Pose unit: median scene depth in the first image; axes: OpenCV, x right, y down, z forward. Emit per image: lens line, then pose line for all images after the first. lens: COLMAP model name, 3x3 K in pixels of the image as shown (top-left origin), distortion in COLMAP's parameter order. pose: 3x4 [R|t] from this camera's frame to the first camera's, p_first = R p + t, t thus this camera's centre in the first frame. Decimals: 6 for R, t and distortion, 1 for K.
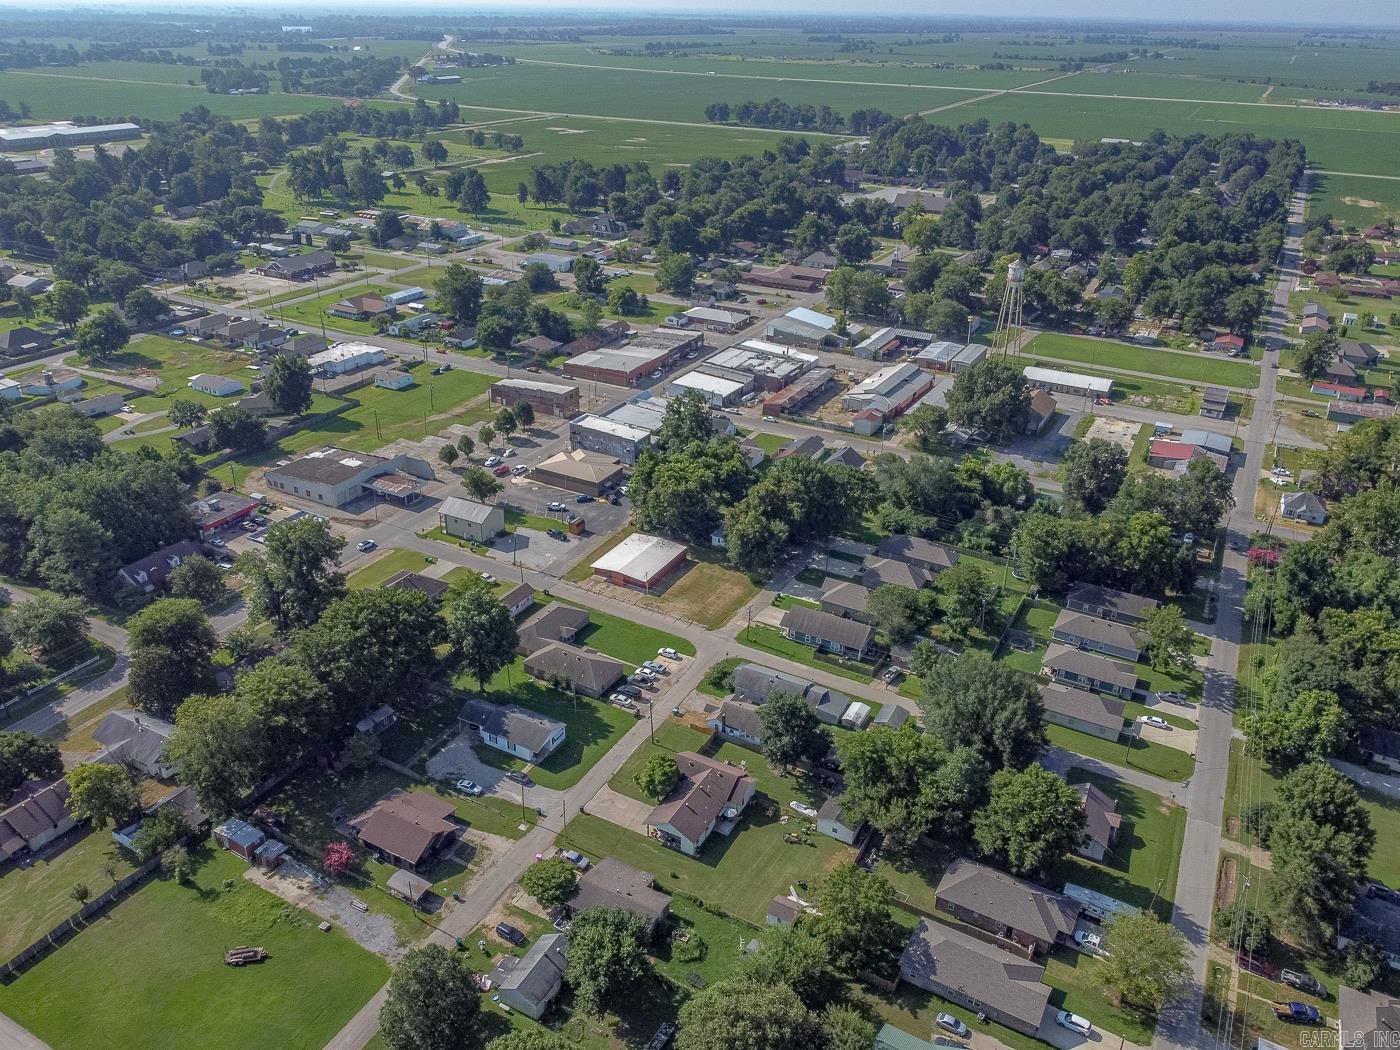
lens RADIAL K [[1056.9, 0, 700.0], [0, 1056.9, 525.0], [0, 0, 1]] dist [0.008568, -0.005907]
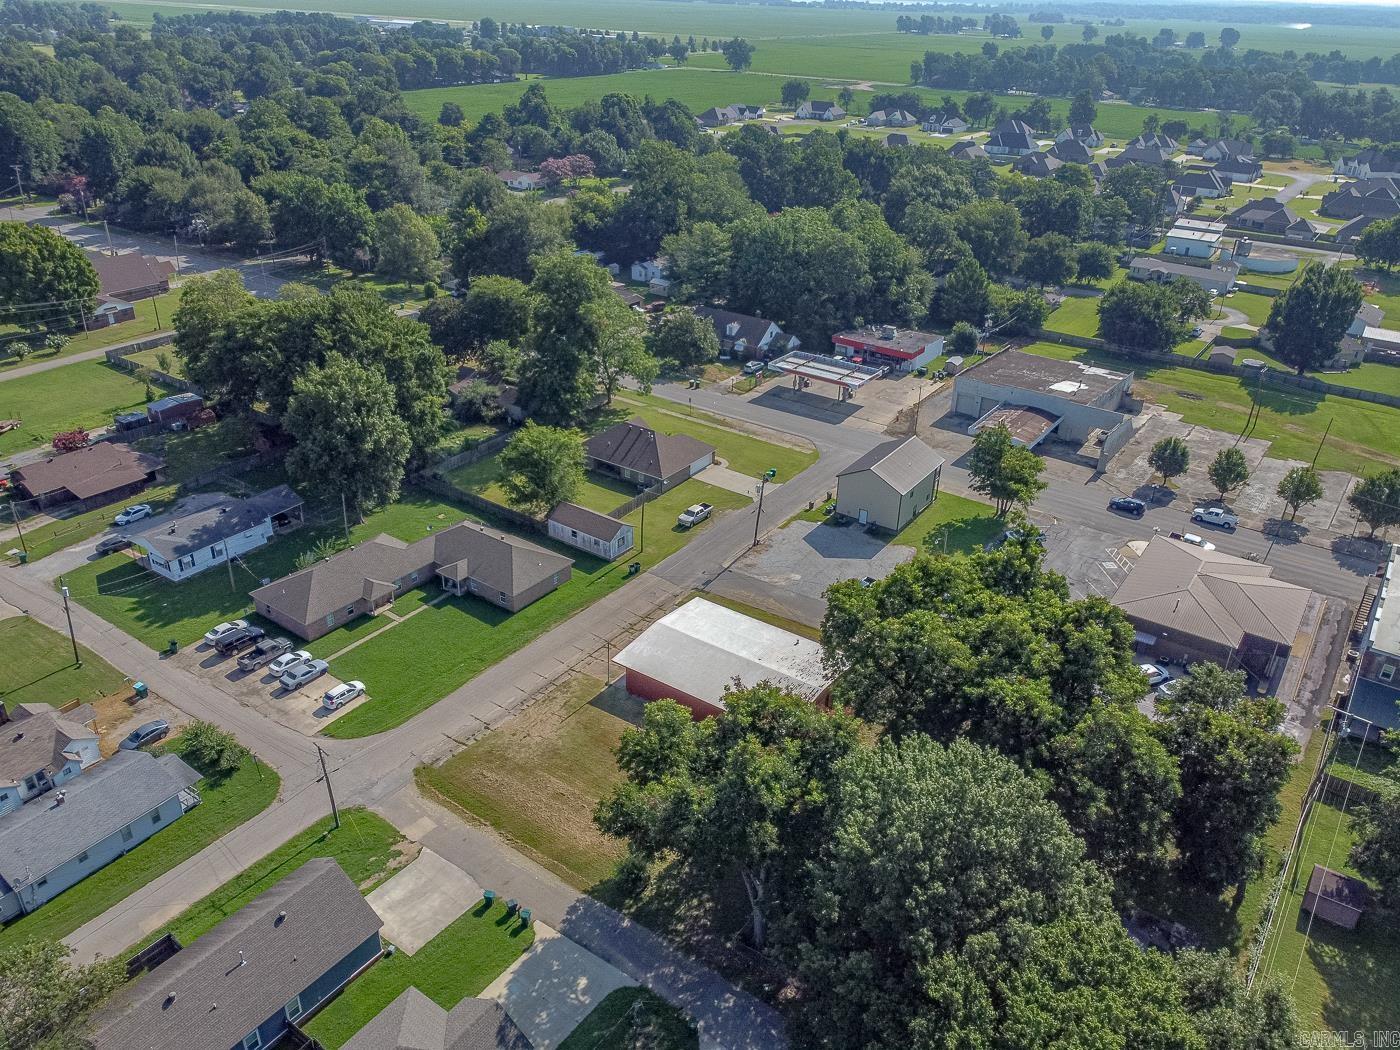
lens RADIAL K [[1054.2, 0, 706.7], [0, 1054.2, 522.5], [0, 0, 1]] dist [0.003858, -0.006549]
pose [[-0.102392, 0.439315, -0.892479, 0.214236], [-0.468096, 0.770372, 0.432913, -0.137137], [0.877725, 0.462093, 0.126762, 0.661829]]
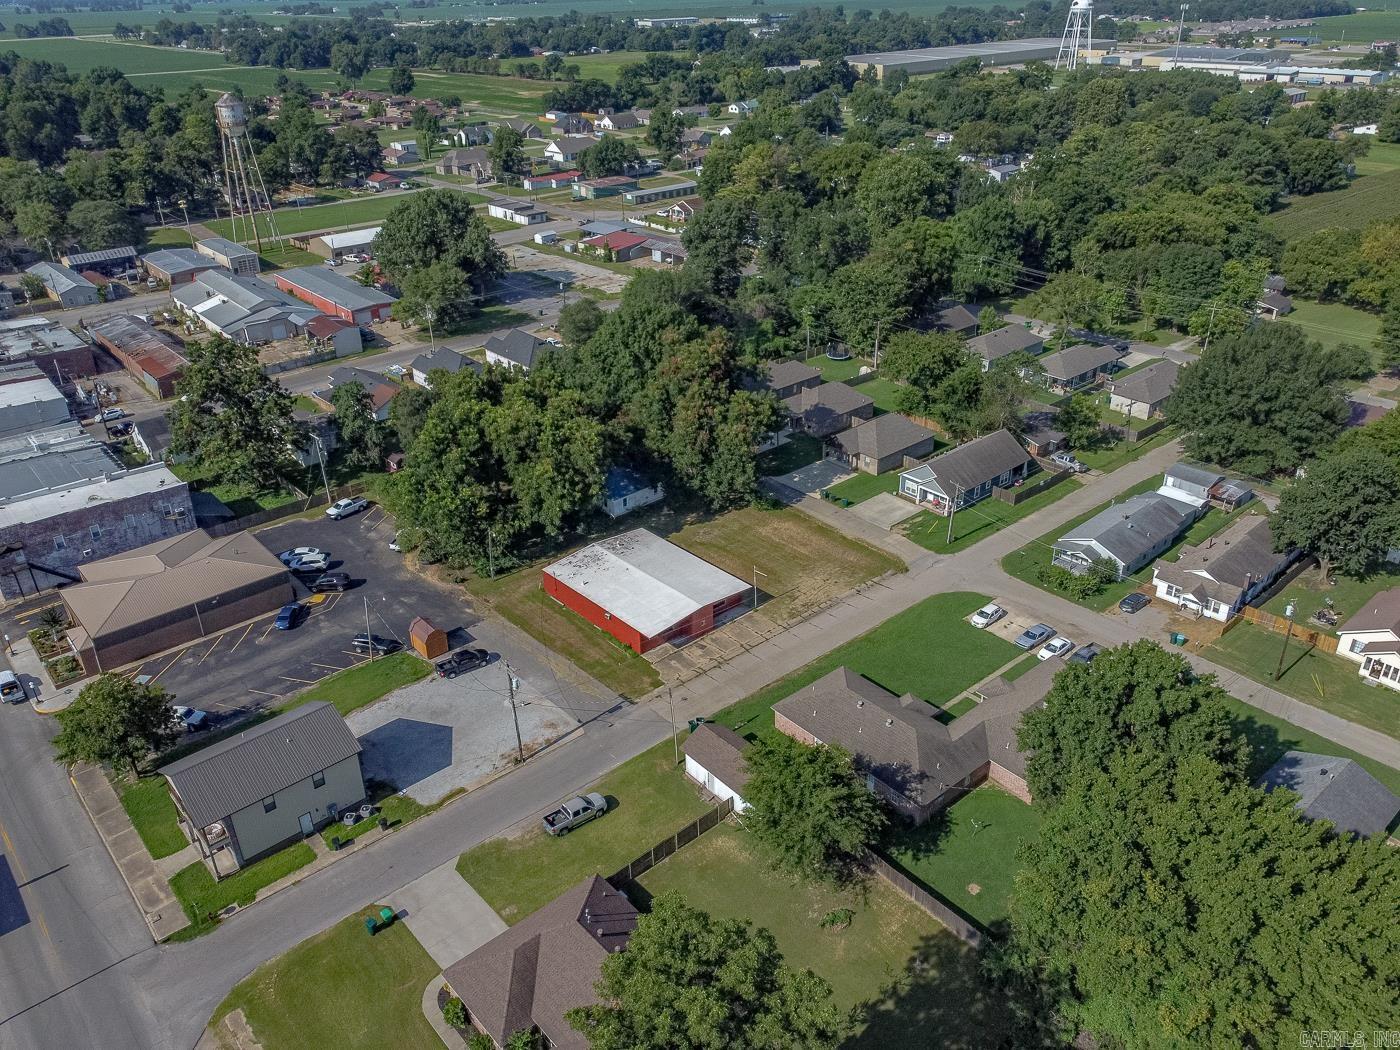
lens RADIAL K [[1056.9, 0, 700.0], [0, 1056.9, 525.0], [0, 0, 1]] dist [0.008568, -0.005907]
pose [[0.340187, -0.458499, 0.821006, -0.315825], [0.440000, 0.849218, 0.291939, -0.087870], [-0.831067, 0.261929, 0.490633, 0.534220]]
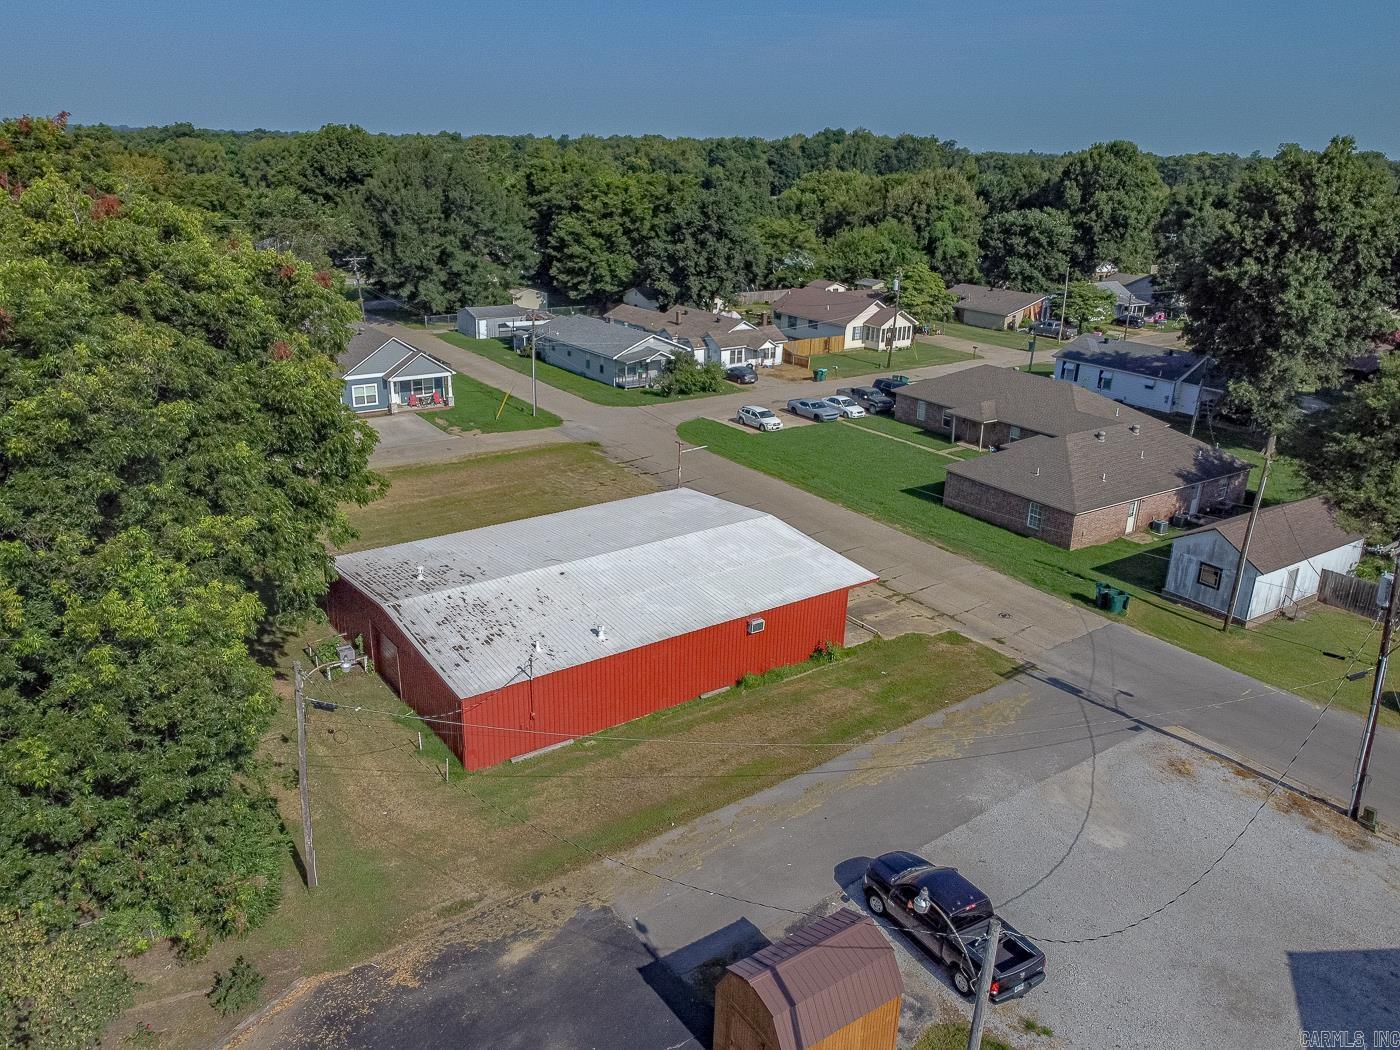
lens RADIAL K [[1056.9, 0, 700.0], [0, 1056.9, 525.0], [0, 0, 1]] dist [0.008568, -0.005907]
pose [[-0.899825, -0.185909, 0.394656, -0.106071], [0.156361, 0.707109, 0.689600, -0.074120], [-0.407268, 0.682228, -0.607205, 0.799806]]
